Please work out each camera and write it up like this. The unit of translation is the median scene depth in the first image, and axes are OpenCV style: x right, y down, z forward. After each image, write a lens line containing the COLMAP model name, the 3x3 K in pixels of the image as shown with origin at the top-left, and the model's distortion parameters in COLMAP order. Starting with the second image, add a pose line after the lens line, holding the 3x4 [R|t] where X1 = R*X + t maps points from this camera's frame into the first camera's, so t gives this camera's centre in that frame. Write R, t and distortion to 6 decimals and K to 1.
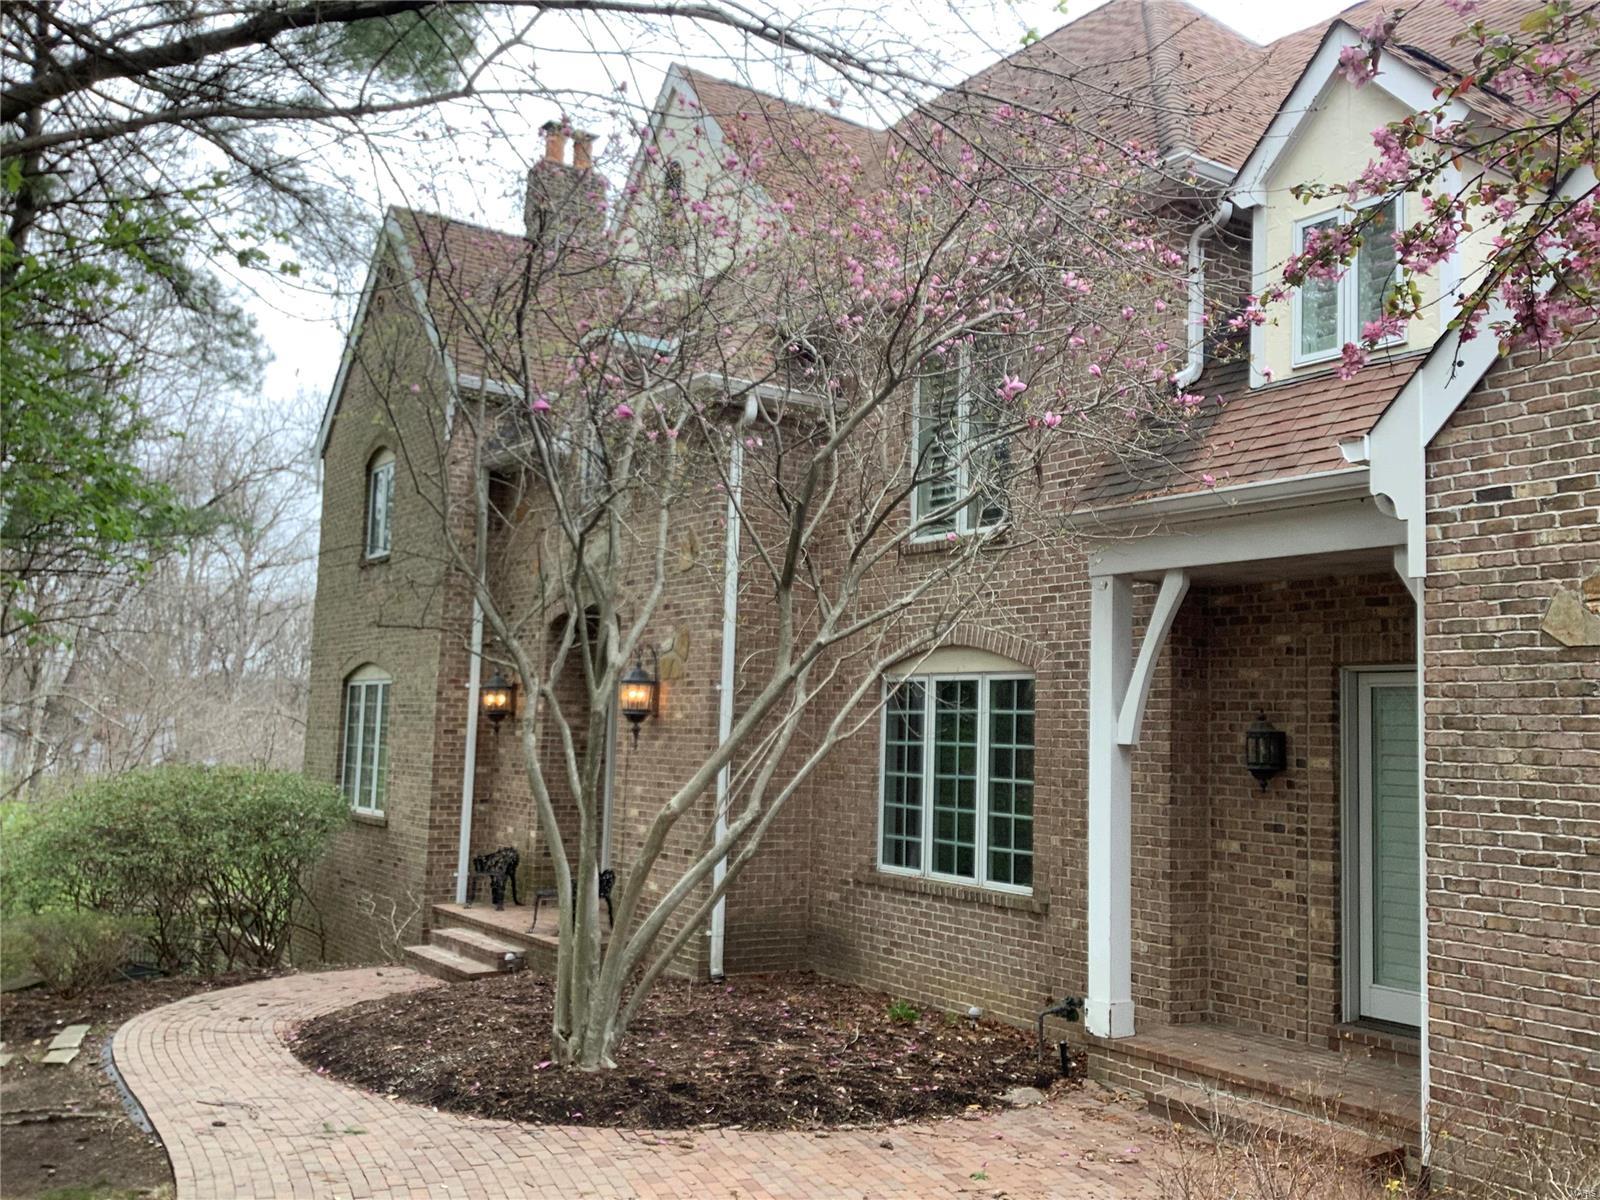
lens RADIAL K [[1456.5, 0, 791.7], [0, 1456.5, 600.0], [0, 0, 1]] dist [0.113389, -0.191927]
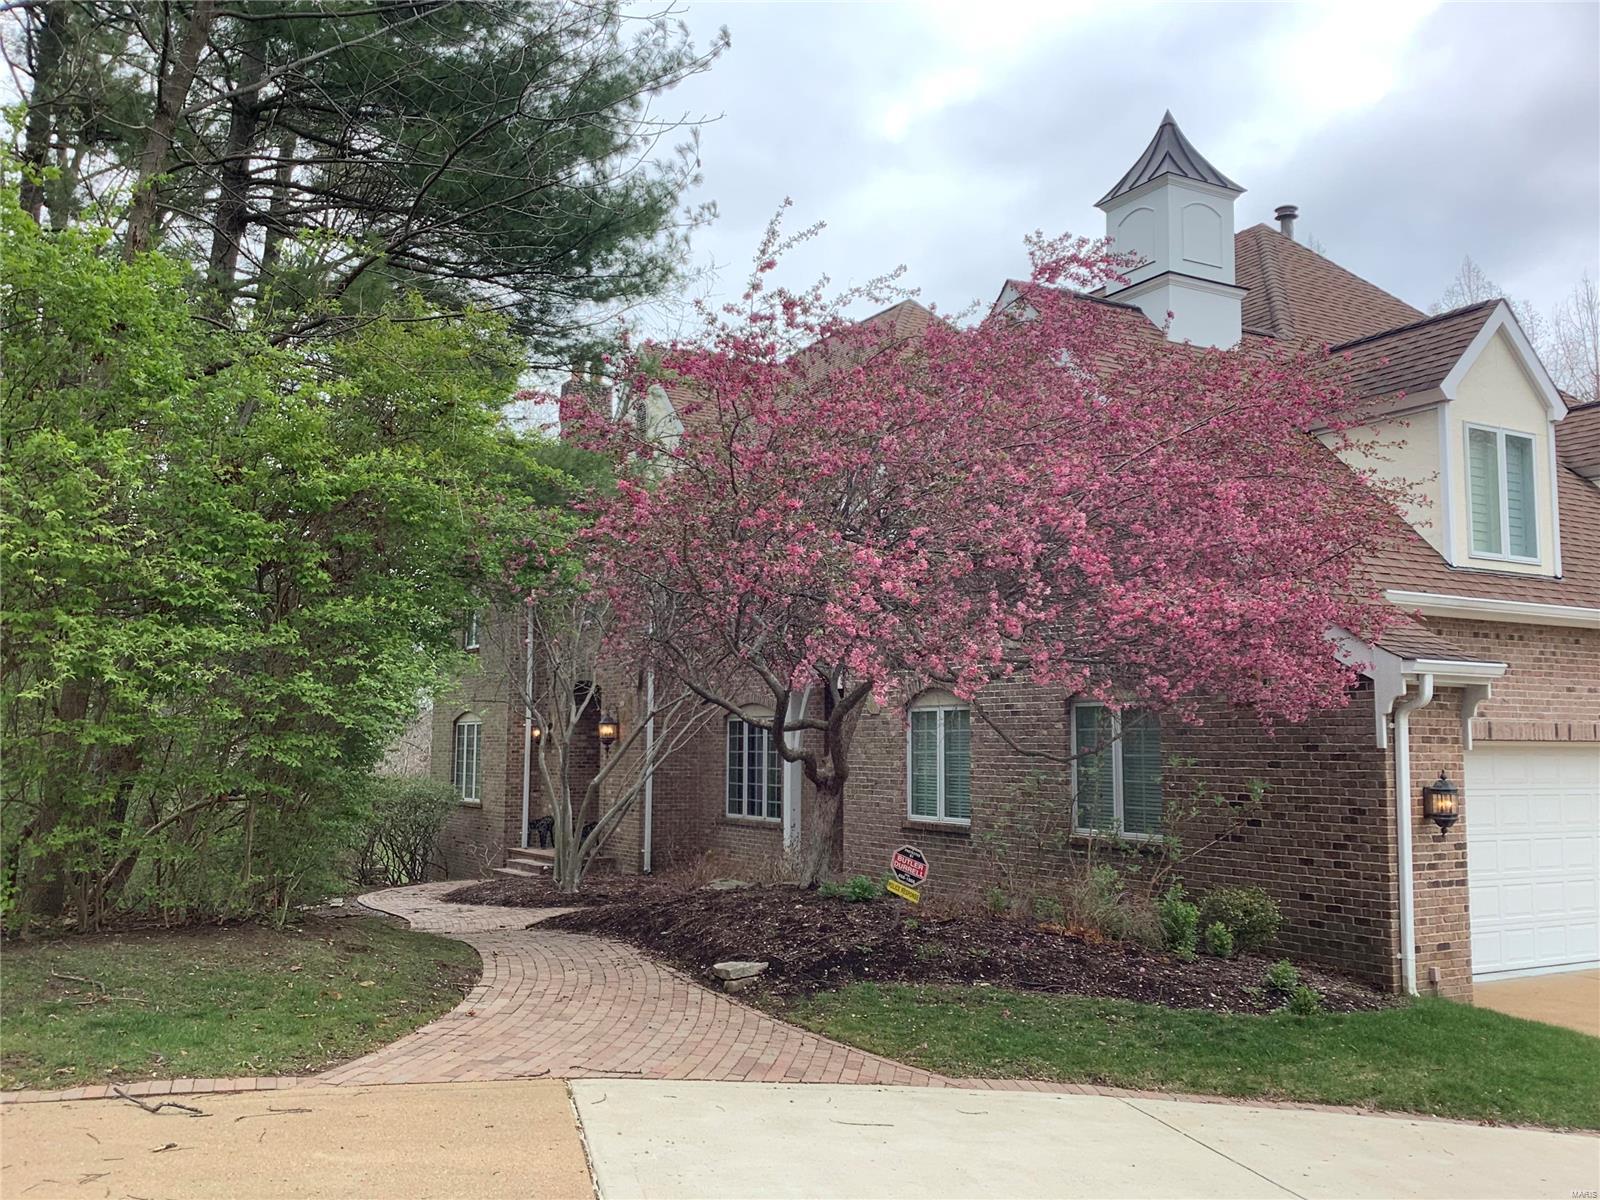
lens RADIAL K [[1456.5, 0, 807.2], [0, 1456.5, 601.3], [0, 0, 1]] dist [0.113389, -0.191927]
pose [[0.998403, -0.027908, -0.049110, 0.246856], [0.027524, 0.999585, -0.008476, -0.078674], [0.049326, 0.007111, 0.998757, -0.878207]]
